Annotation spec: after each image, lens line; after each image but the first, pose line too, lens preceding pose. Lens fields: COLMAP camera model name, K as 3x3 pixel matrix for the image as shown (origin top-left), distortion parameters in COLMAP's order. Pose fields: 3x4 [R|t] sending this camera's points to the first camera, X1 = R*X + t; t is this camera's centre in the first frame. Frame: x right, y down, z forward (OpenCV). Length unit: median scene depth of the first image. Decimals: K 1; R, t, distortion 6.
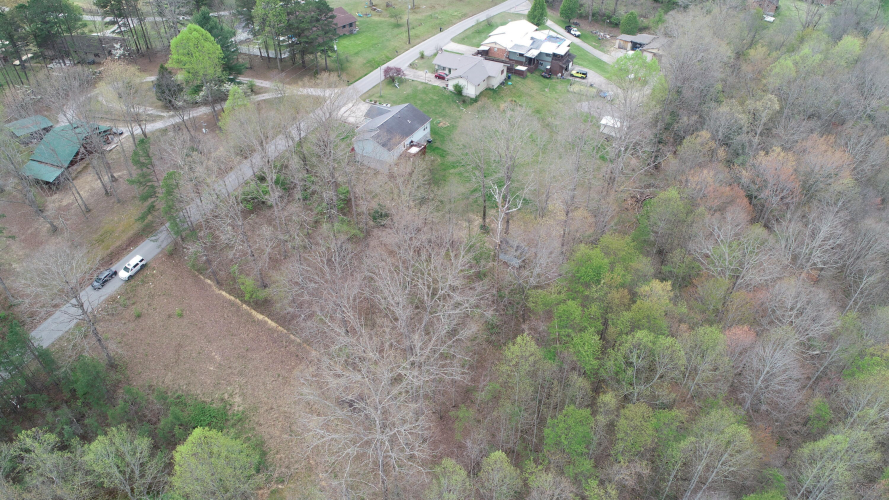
lens RADIAL K [[599.0, 0, 447.3], [0, 599.0, 249.5], [0, 0, 1]] dist [0.001524, -0.001482]
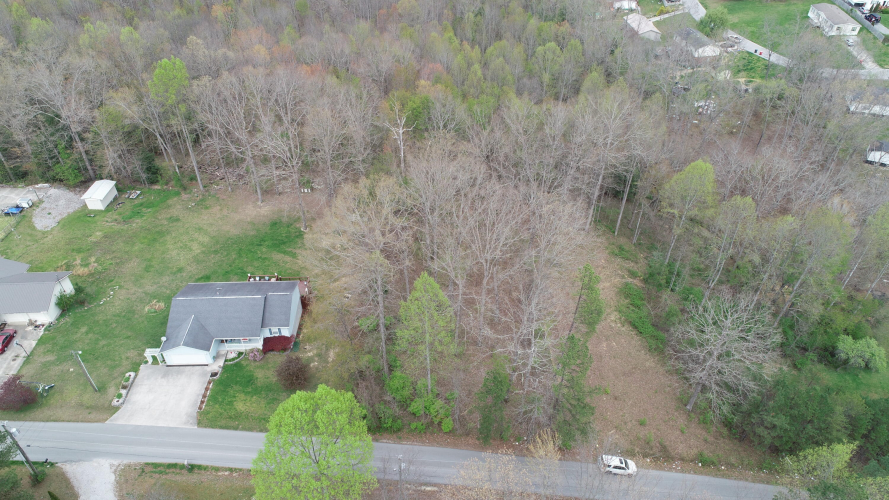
lens RADIAL K [[599.0, 0, 443.6], [0, 599.0, 250.9], [0, 0, 1]] dist [0.001524, -0.001482]
pose [[-0.521175, -0.554426, 0.648836, -0.535837], [0.536163, 0.378796, 0.754349, -0.526569], [-0.664007, 0.741030, 0.099843, 0.629238]]
